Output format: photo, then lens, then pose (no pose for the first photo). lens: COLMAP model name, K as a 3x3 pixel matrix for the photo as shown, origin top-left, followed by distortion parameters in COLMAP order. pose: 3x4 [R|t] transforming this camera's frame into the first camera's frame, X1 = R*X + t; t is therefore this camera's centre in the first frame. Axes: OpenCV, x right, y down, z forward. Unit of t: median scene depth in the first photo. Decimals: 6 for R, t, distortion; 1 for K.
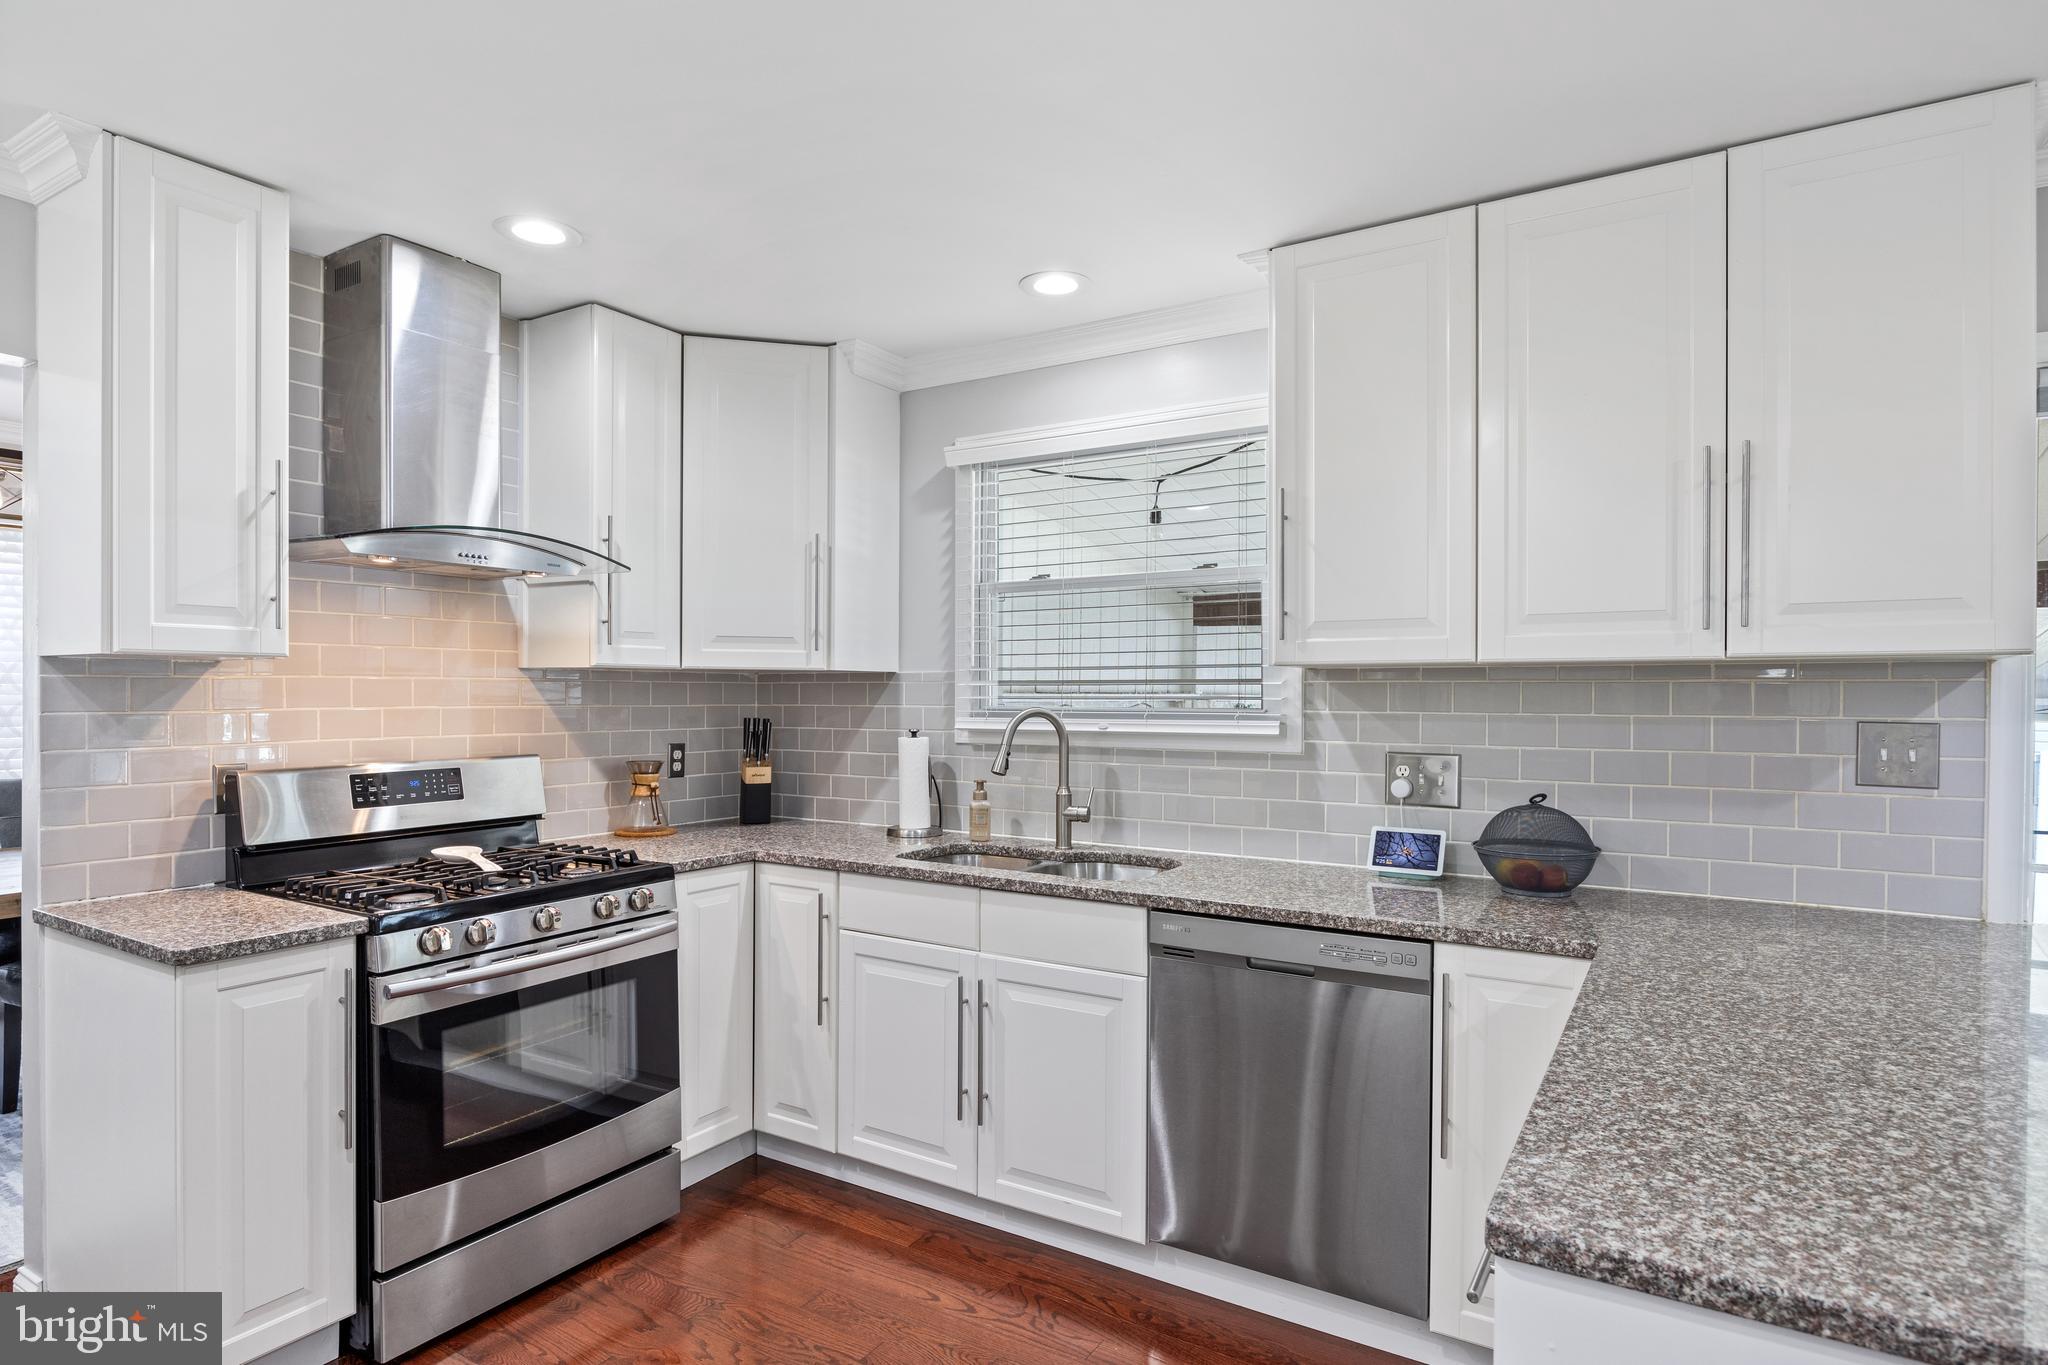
lens RADIAL K [[1100.3, 0, 1023.6], [0, 1100.3, 702.0], [0, 0, 1]] dist [-0.006890, -0.000659]
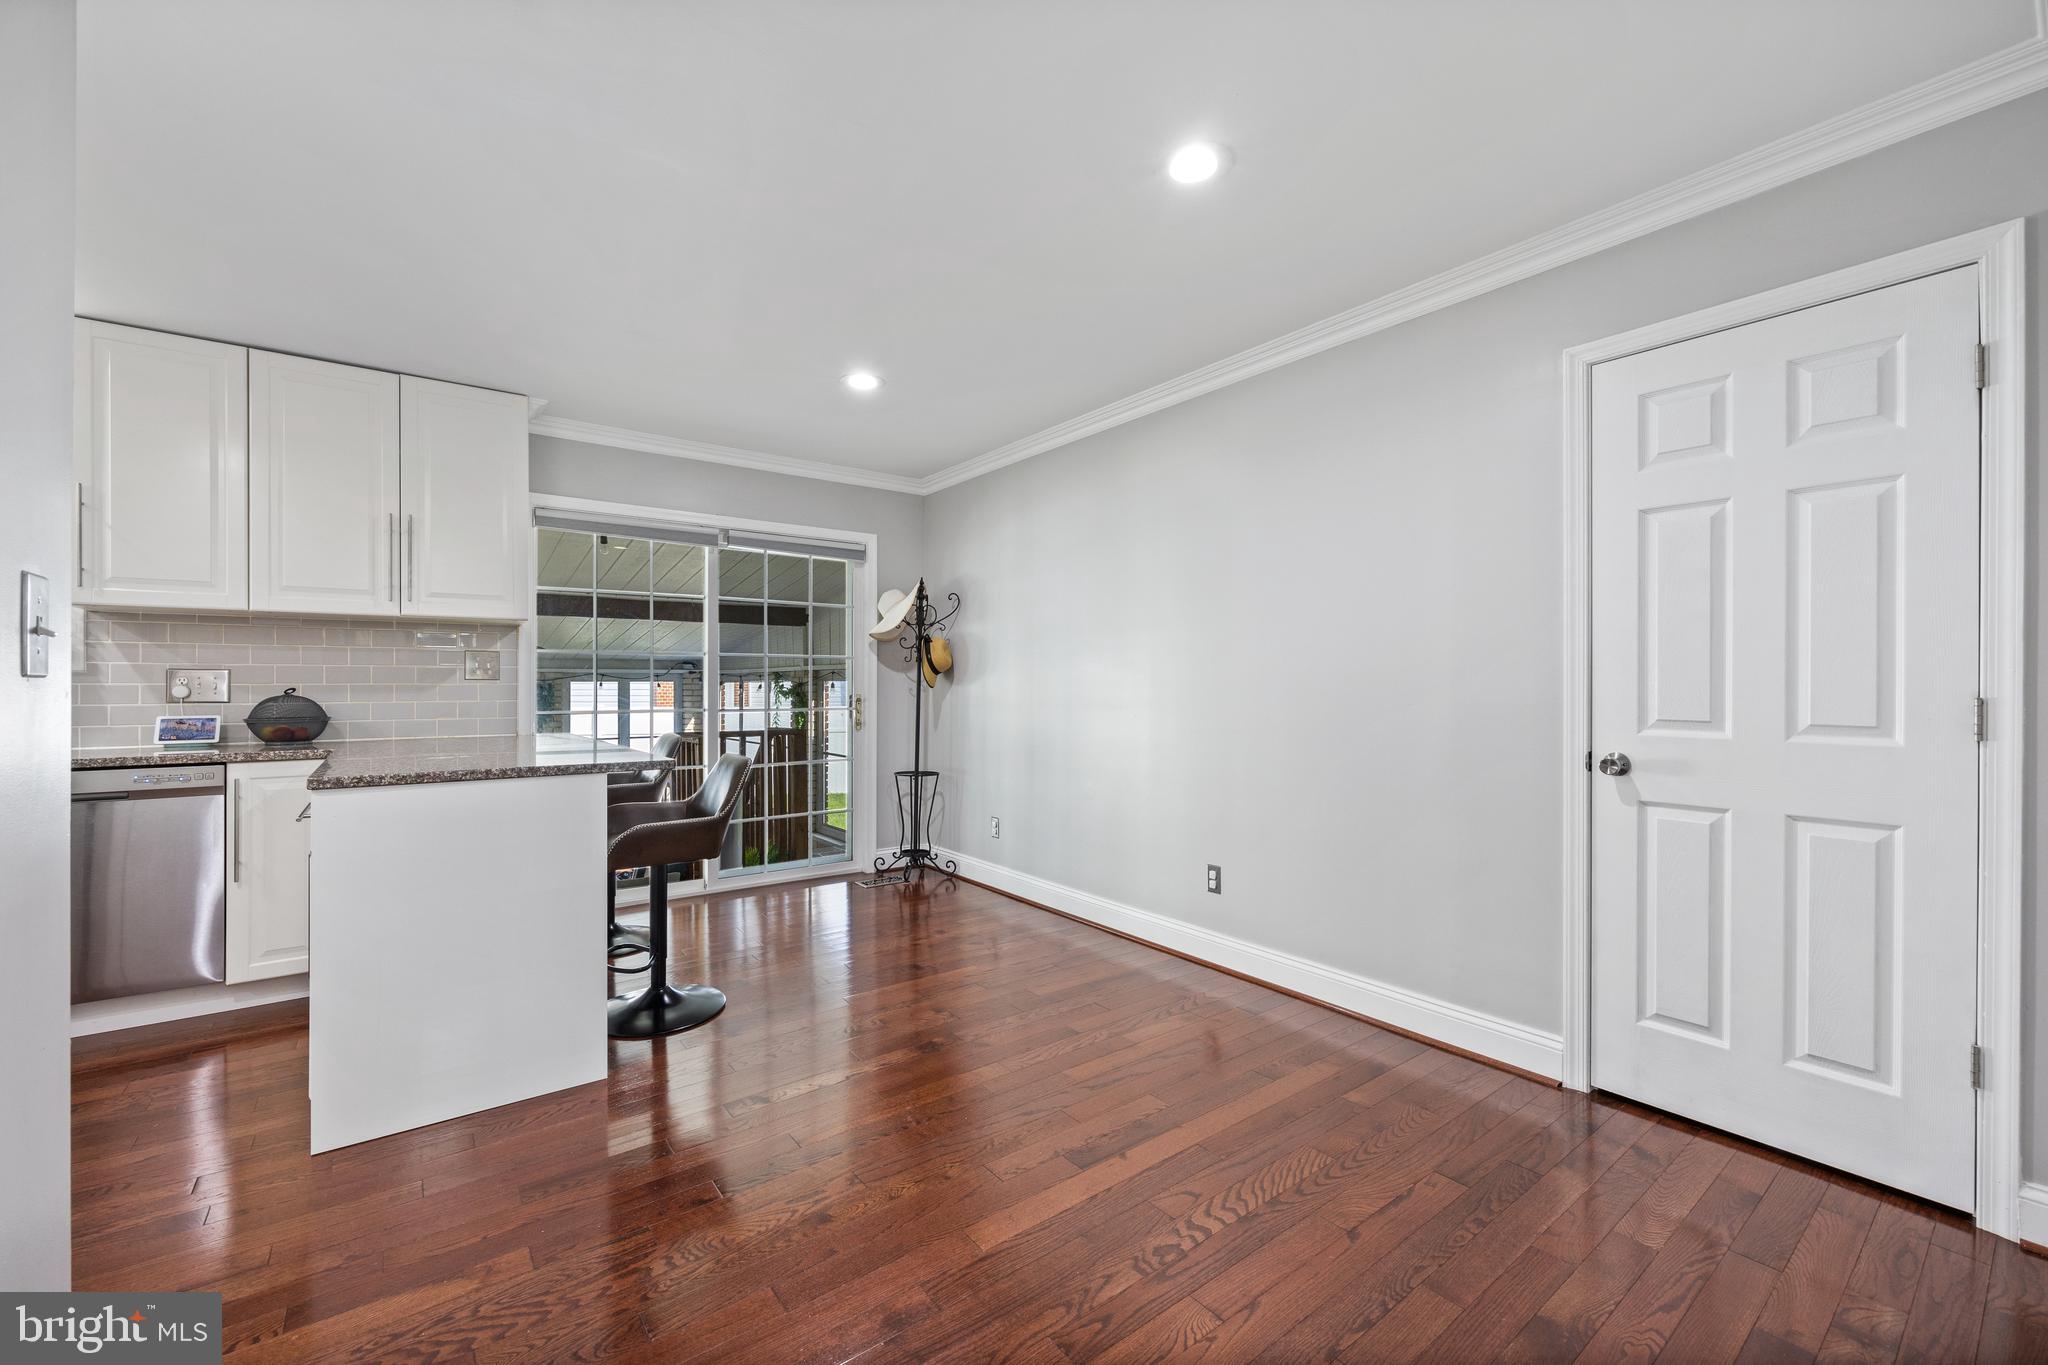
lens RADIAL K [[824.1, 0, 1018.3], [0, 824.1, 682.8], [0, 0, 1]] dist [-0.001094, -0.000345]
pose [[0.359286, -0.001322, 0.933227, -0.326701], [0.009593, 0.999951, -0.002277, 0.083040], [-0.933178, 0.009771, 0.359281, -0.537705]]
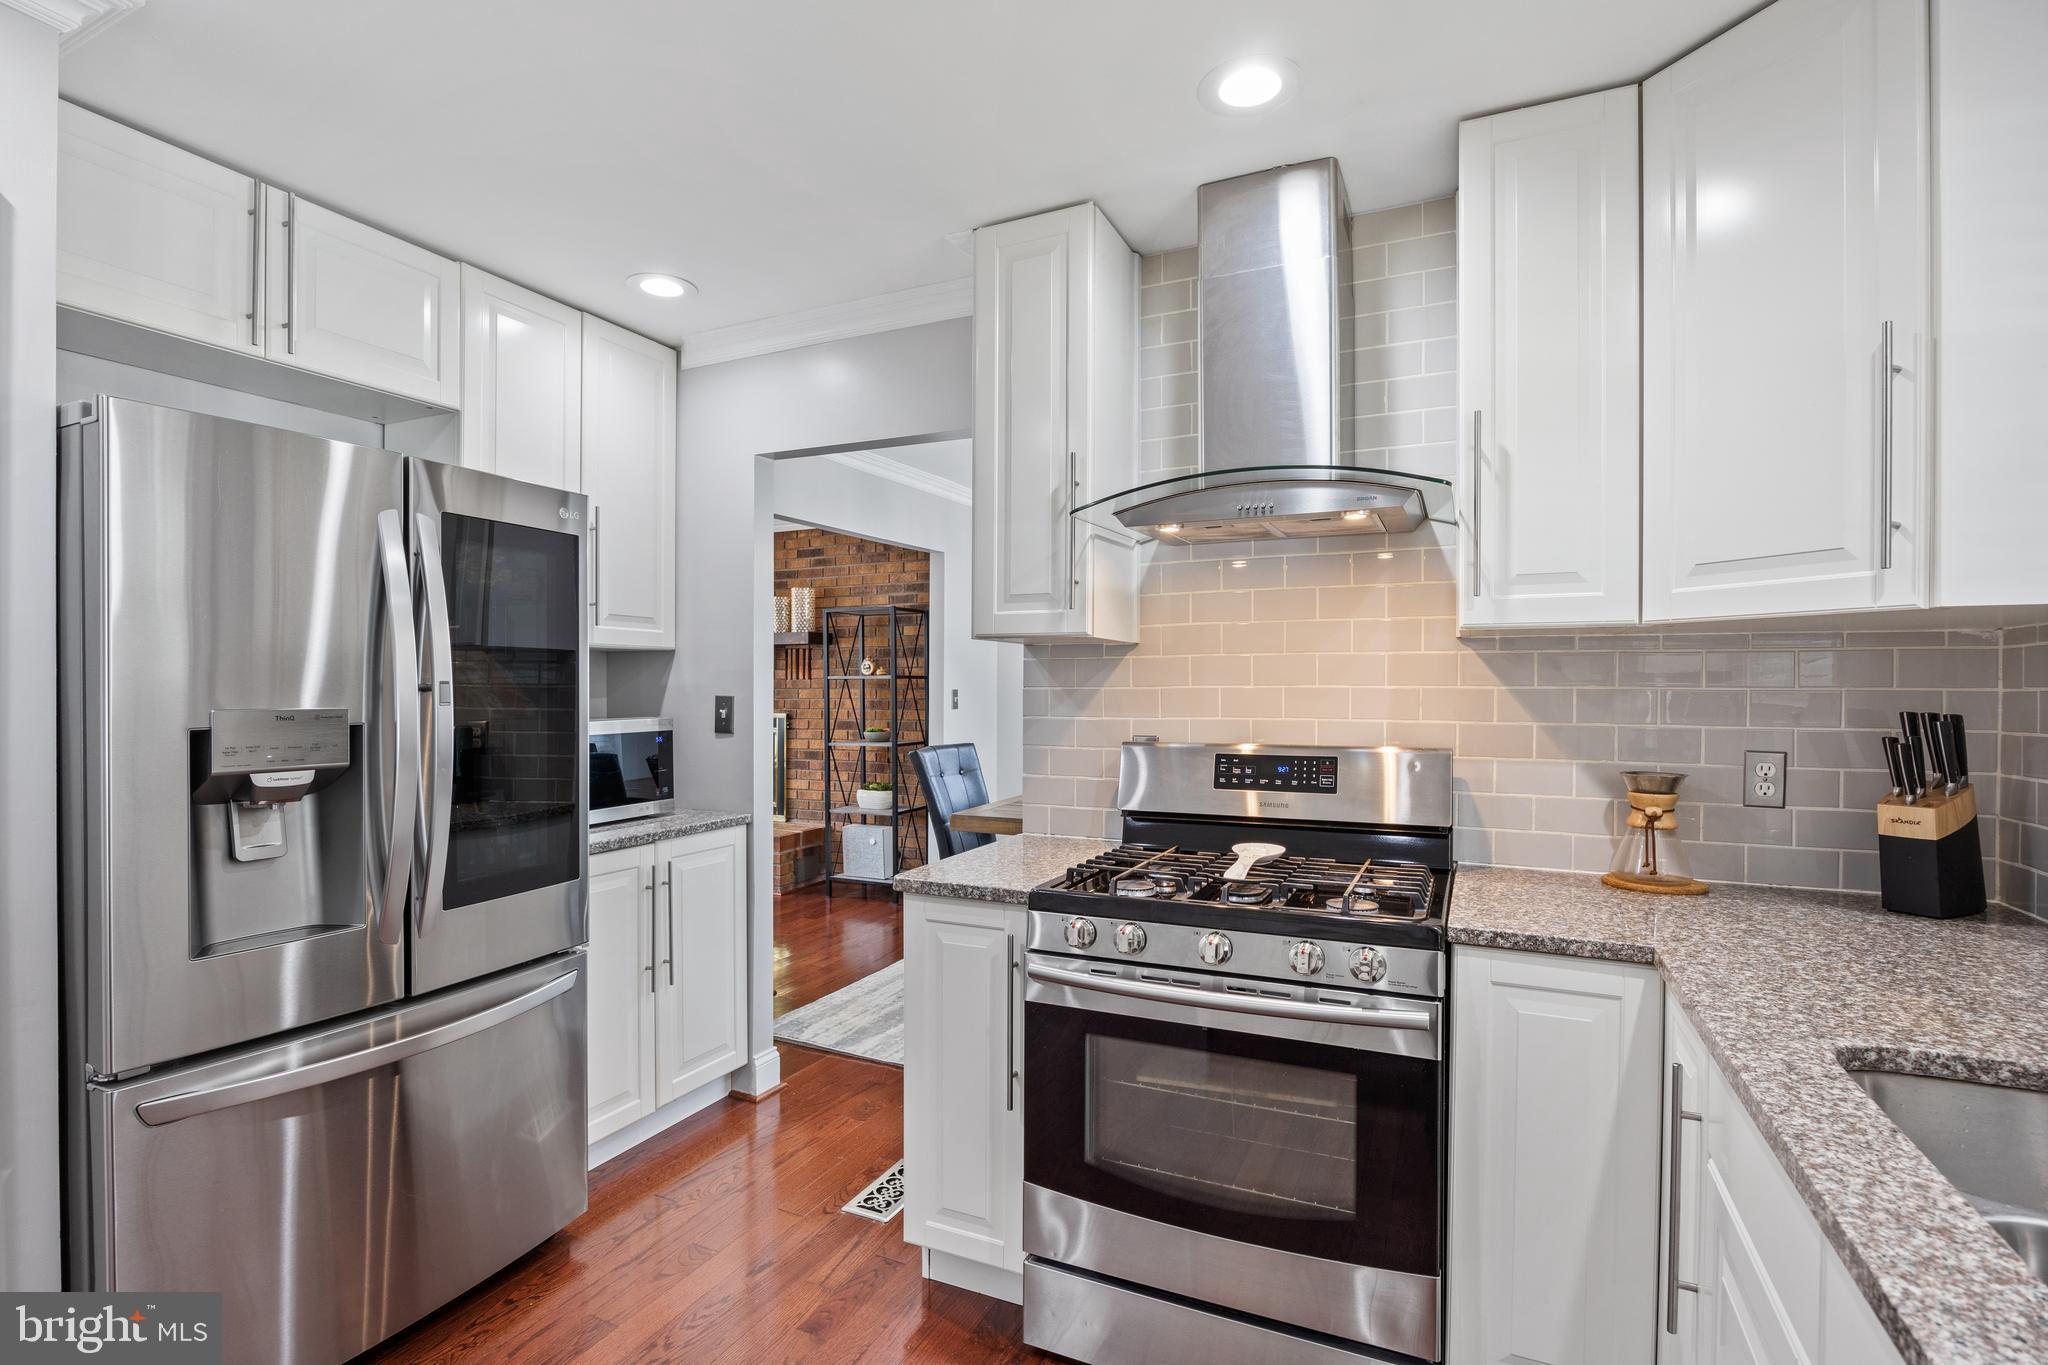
lens RADIAL K [[969.0, 0, 1018.0], [0, 969.0, 696.6], [0, 0, 1]] dist [-0.016564, -0.000351]
pose [[0.105663, 0.005142, -0.994389, 0.227190], [-0.011695, 0.999924, 0.003928, 0.014100], [0.994333, 0.011214, 0.105715, 0.732306]]
